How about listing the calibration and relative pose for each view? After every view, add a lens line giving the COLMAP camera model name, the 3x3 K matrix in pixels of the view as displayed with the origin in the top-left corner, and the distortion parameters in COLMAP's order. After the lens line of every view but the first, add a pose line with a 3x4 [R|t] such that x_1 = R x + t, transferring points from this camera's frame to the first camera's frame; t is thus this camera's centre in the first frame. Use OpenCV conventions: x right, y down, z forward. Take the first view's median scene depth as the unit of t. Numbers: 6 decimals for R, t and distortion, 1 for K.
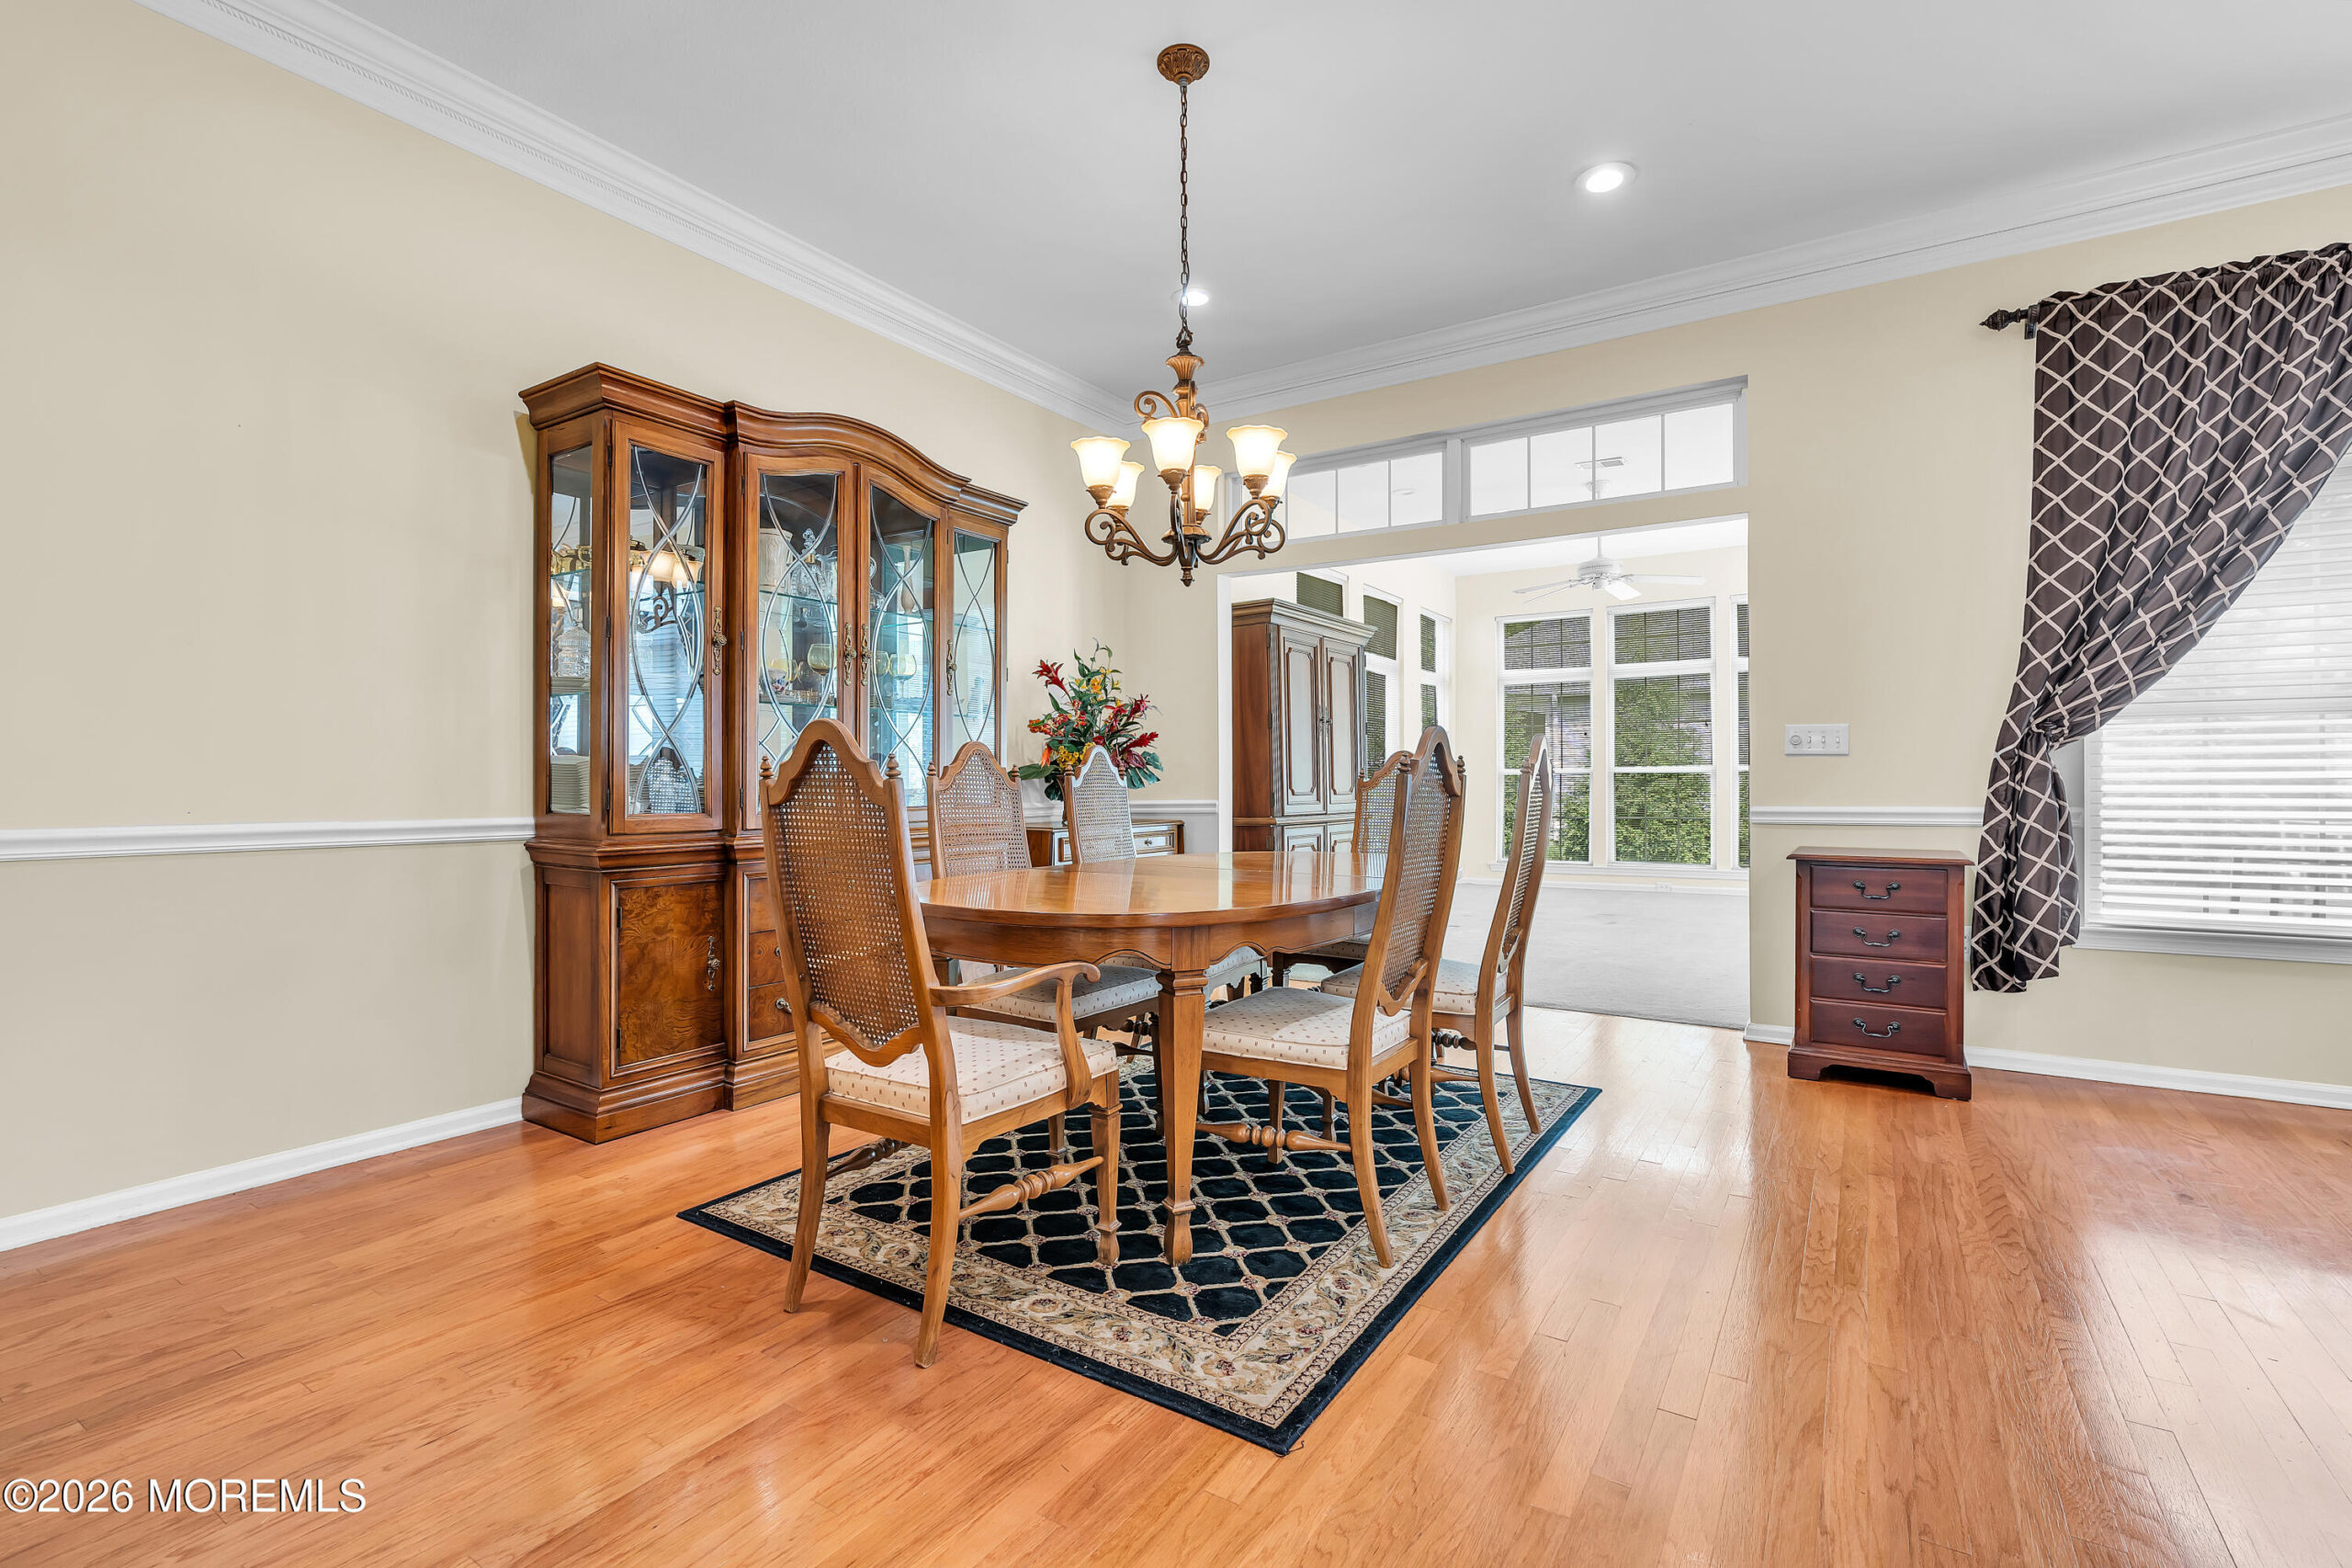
lens RADIAL K [[1079.9, 0, 1169.6], [0, 1079.9, 777.7], [0, 0, 1]] dist [-0.011873, 0.004580]
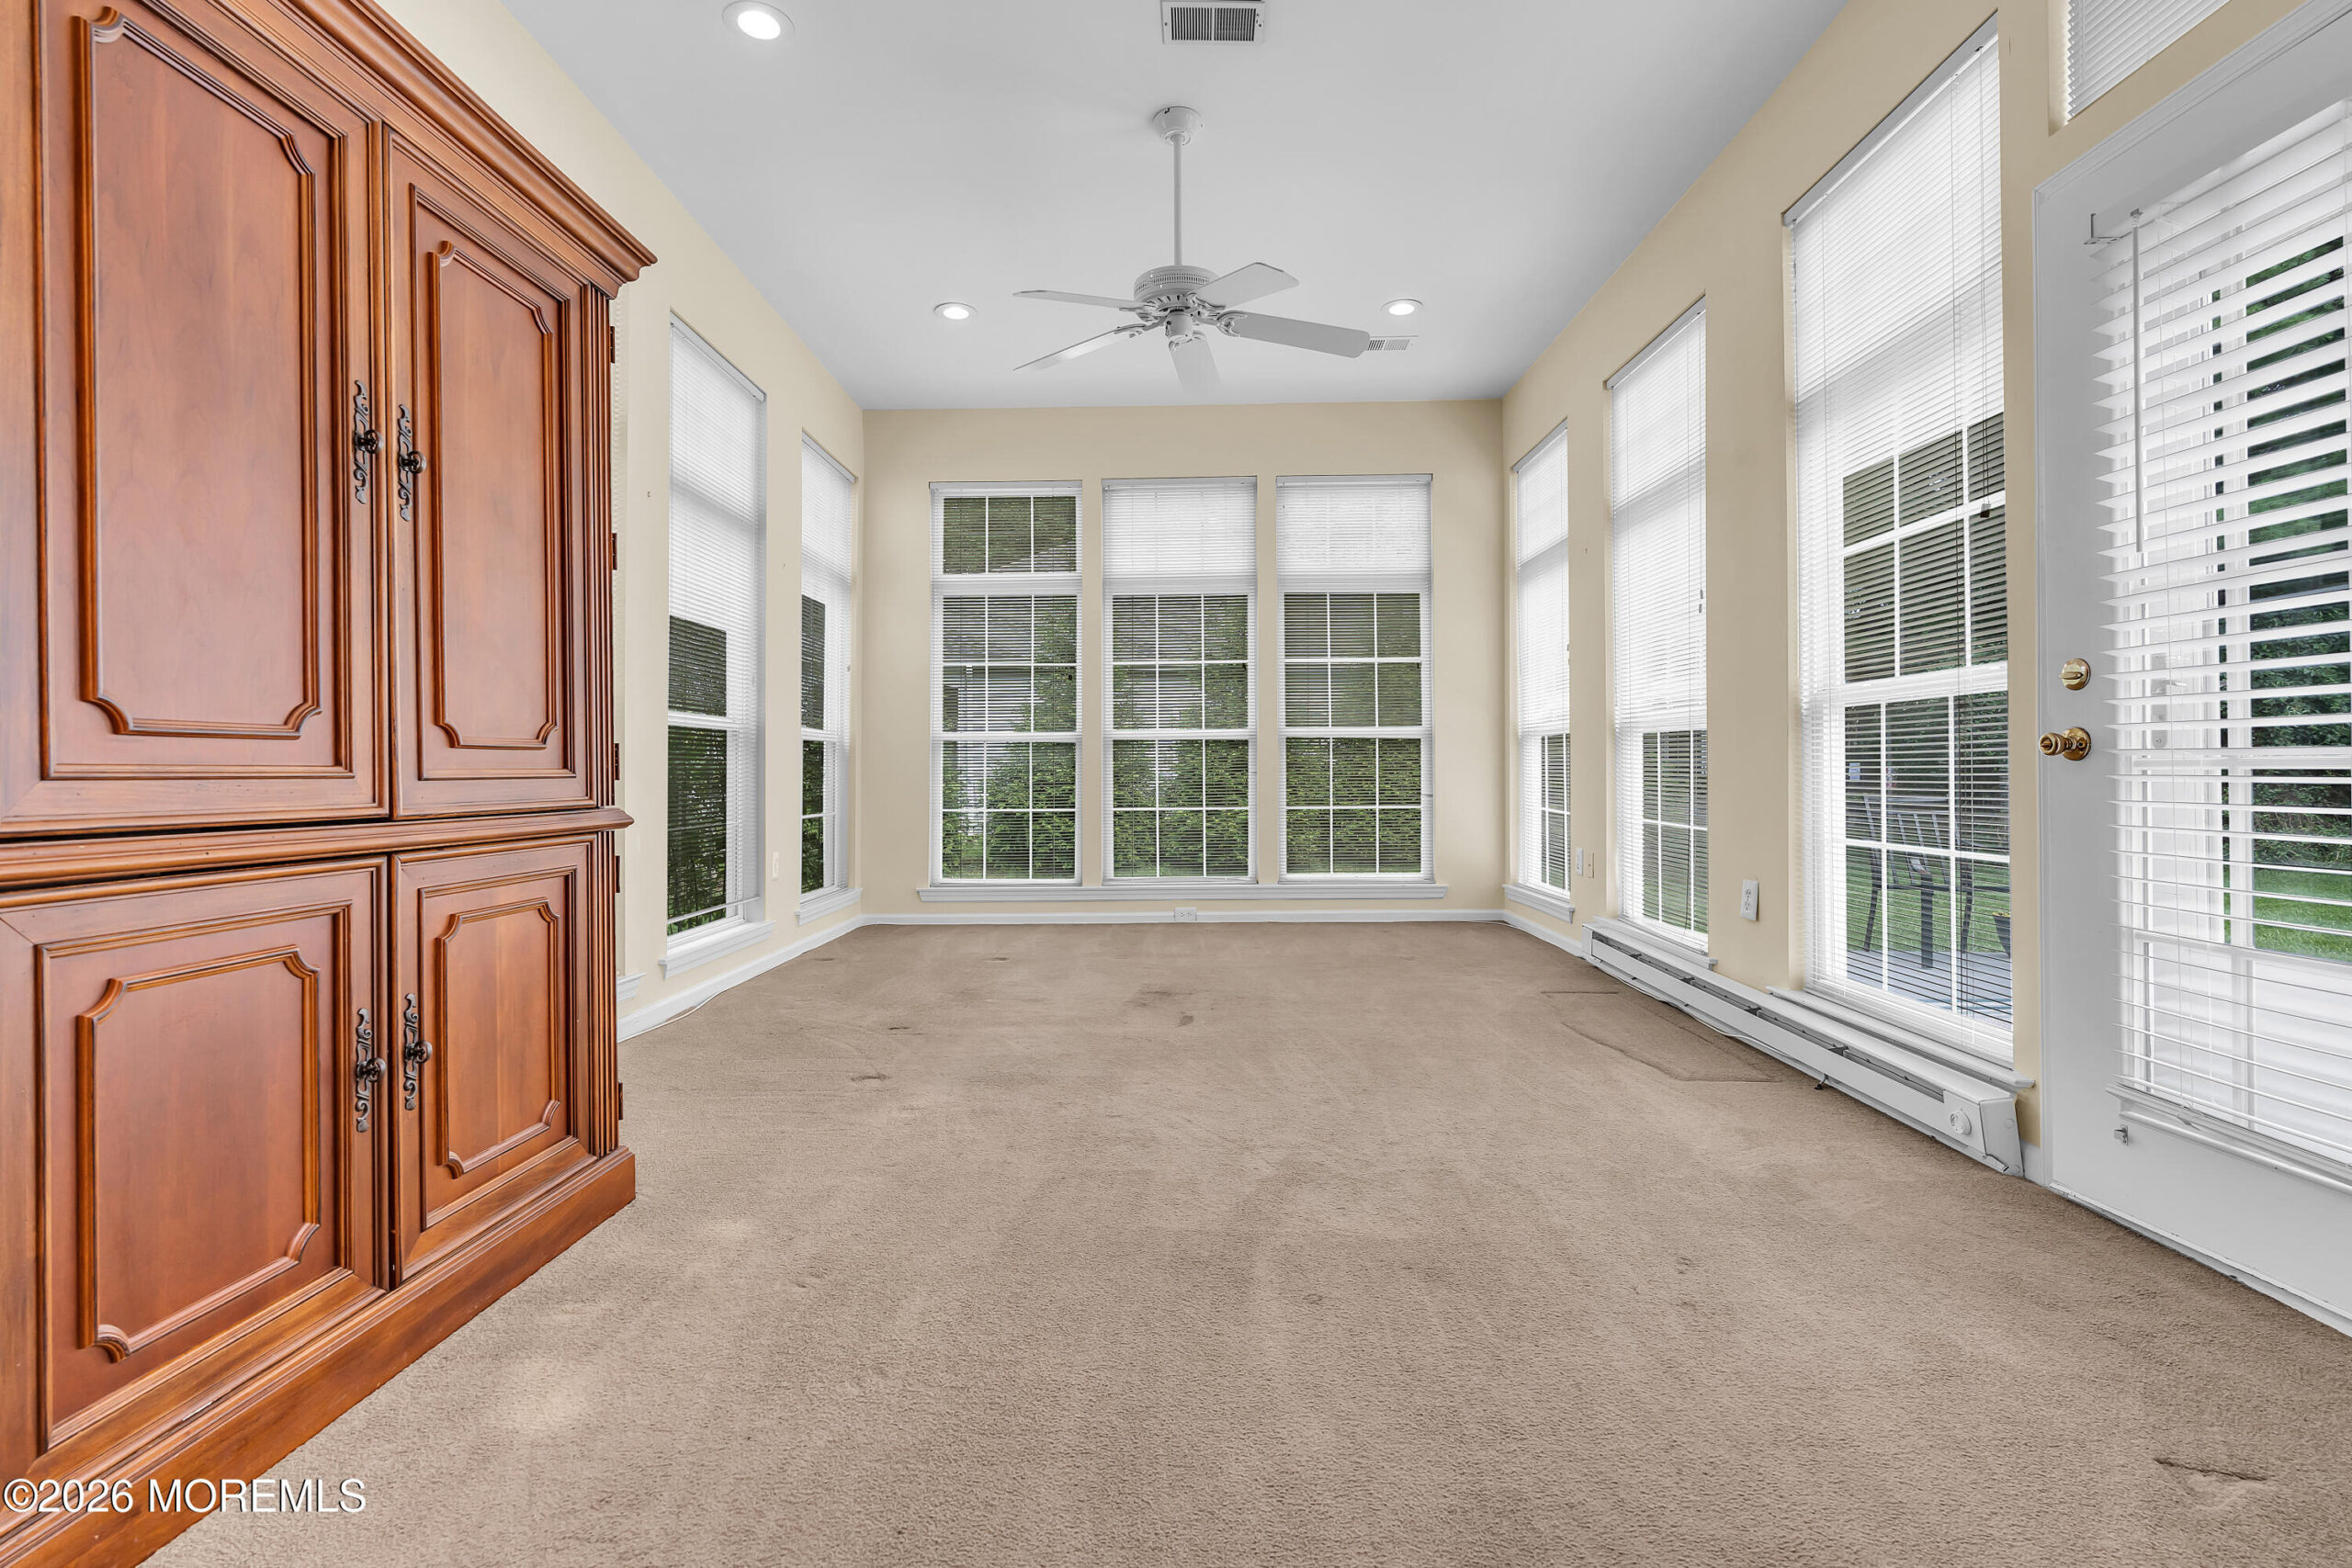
lens RADIAL K [[1065.4, 0, 1169.0], [0, 1065.4, 779.5], [0, 0, 1]] dist [-0.010320, 0.002976]
pose [[0.849268, -0.001649, 0.527959, 0.290206], [0.002020, 0.999998, -0.000125, 0.042349], [-0.527958, 0.001172, 0.849270, 1.189032]]
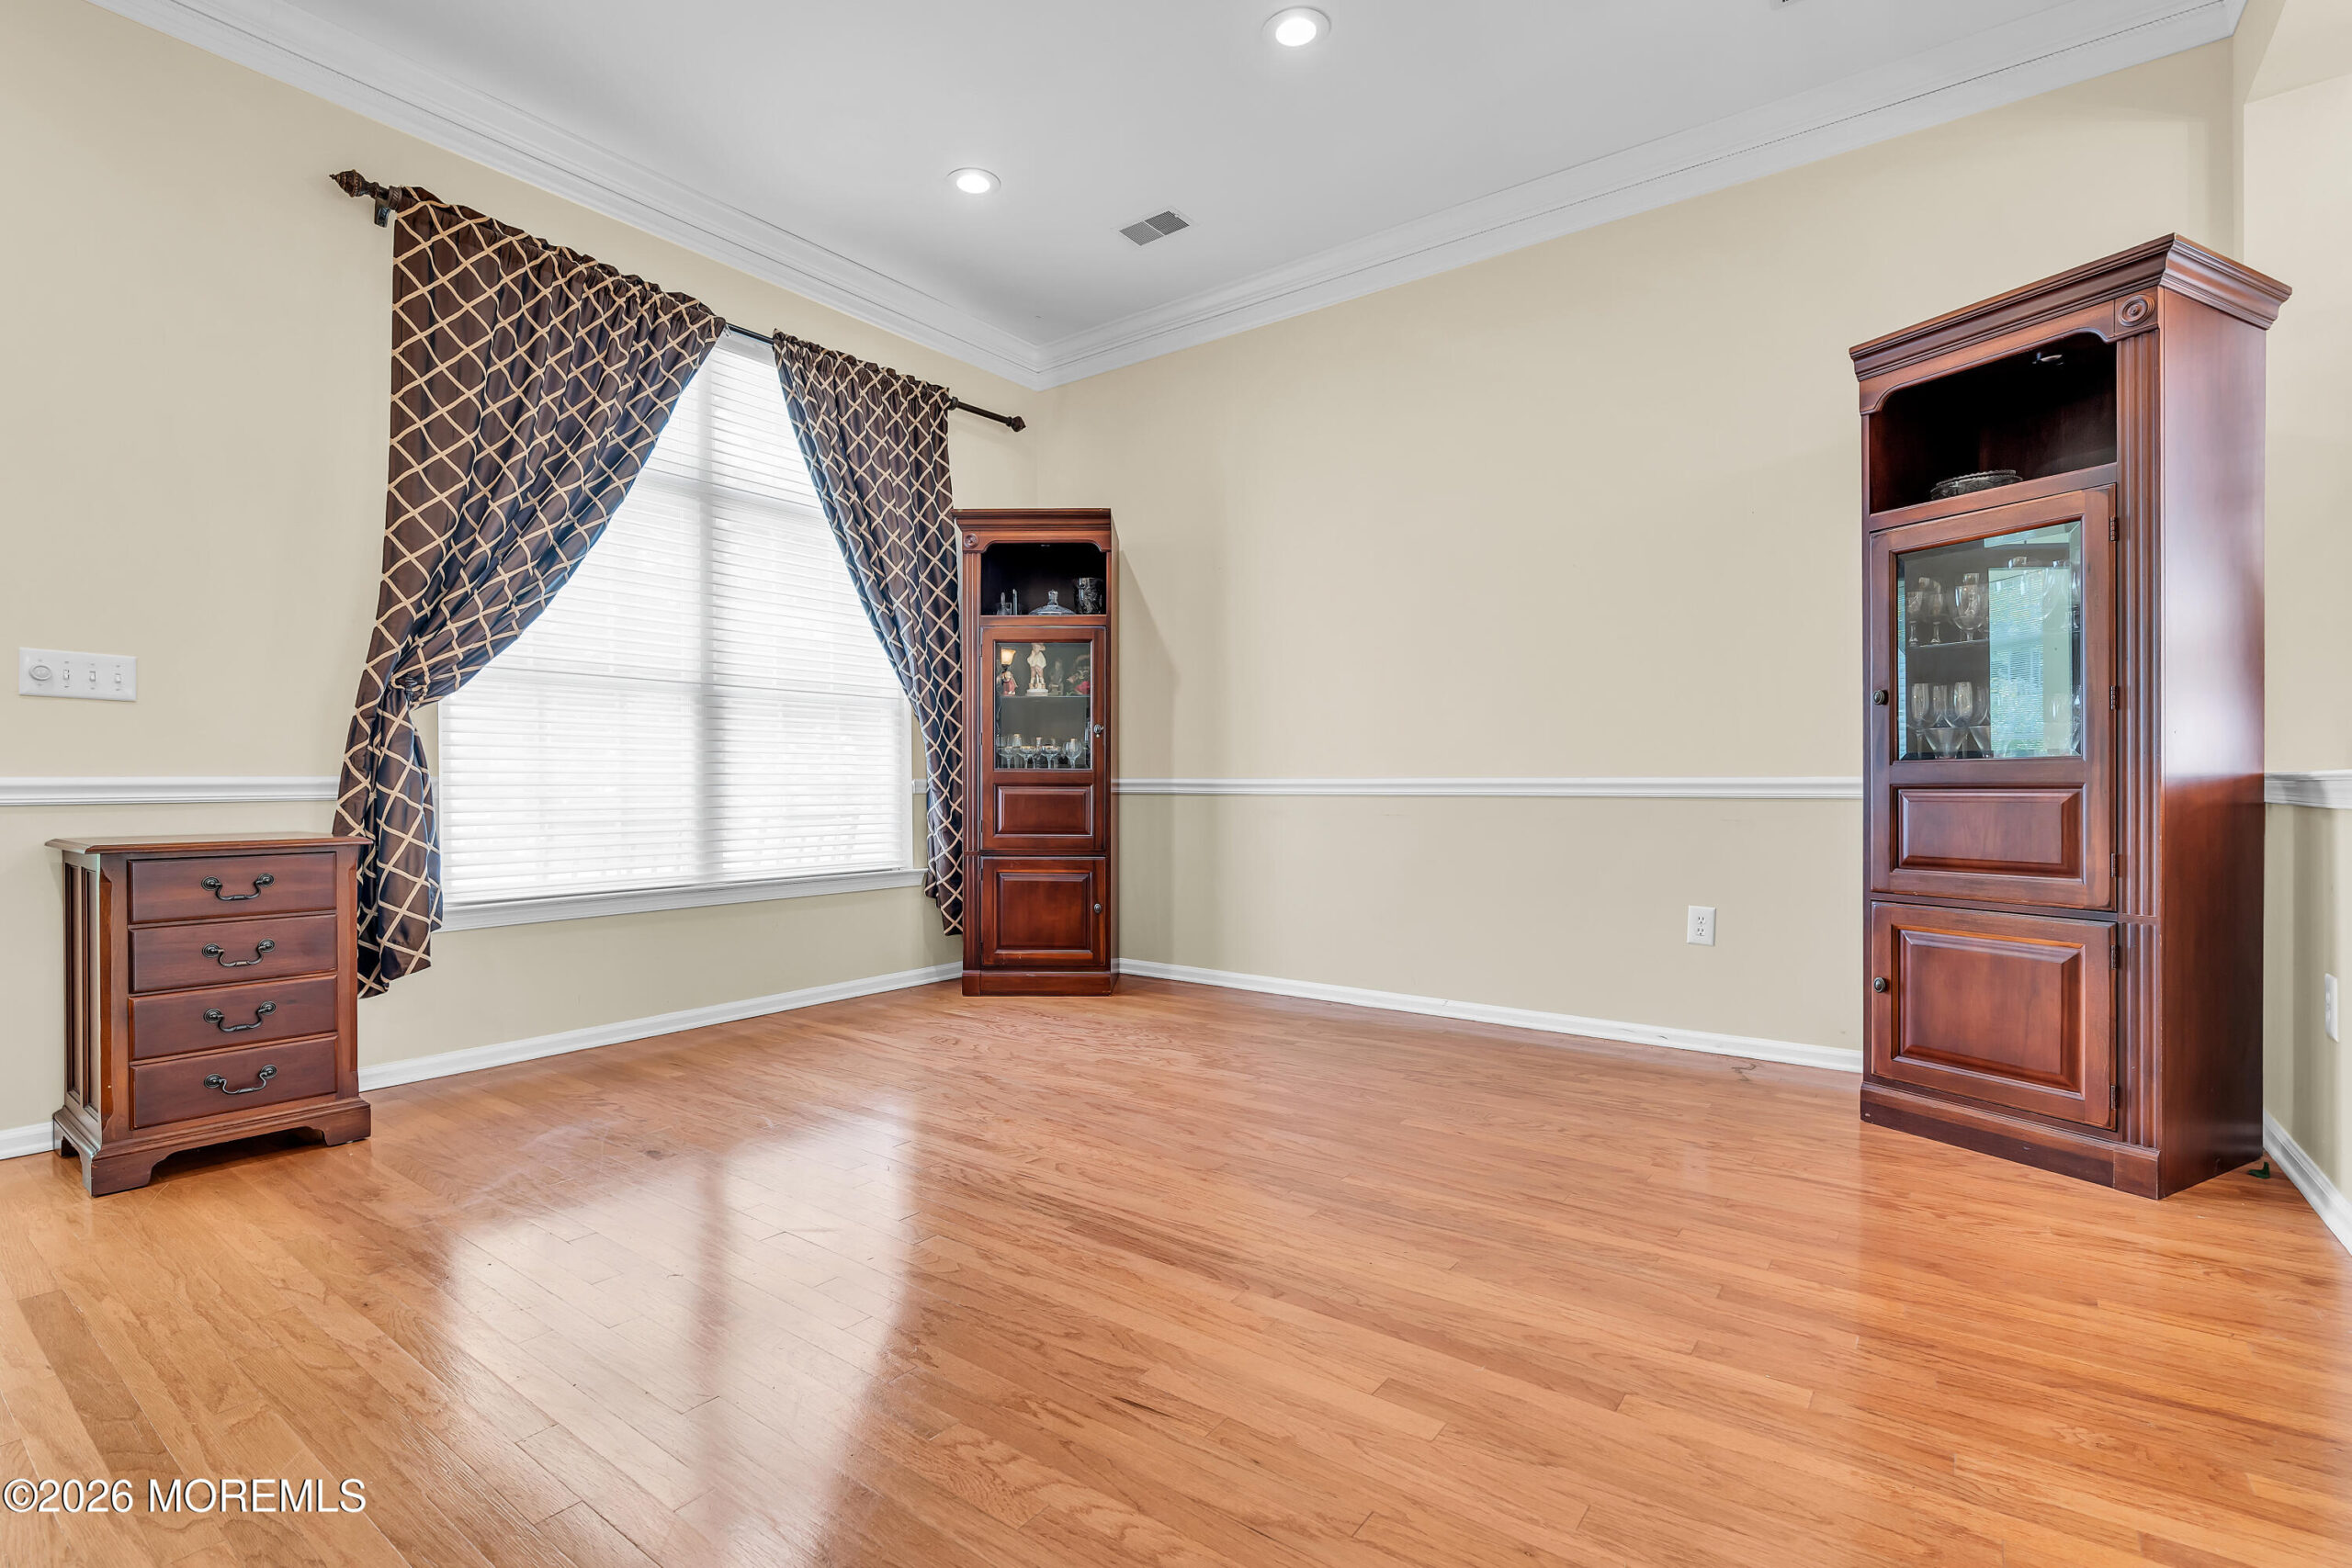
lens RADIAL K [[1081.9, 0, 1174.3], [0, 1081.9, 792.2], [0, 0, 1]] dist [-0.001629, 0.000468]
pose [[0.068180, -0.005346, 0.997659, -0.013618], [0.001447, 0.999985, 0.005260, 0.038129], [-0.997672, 0.001085, 0.068187, 0.328957]]
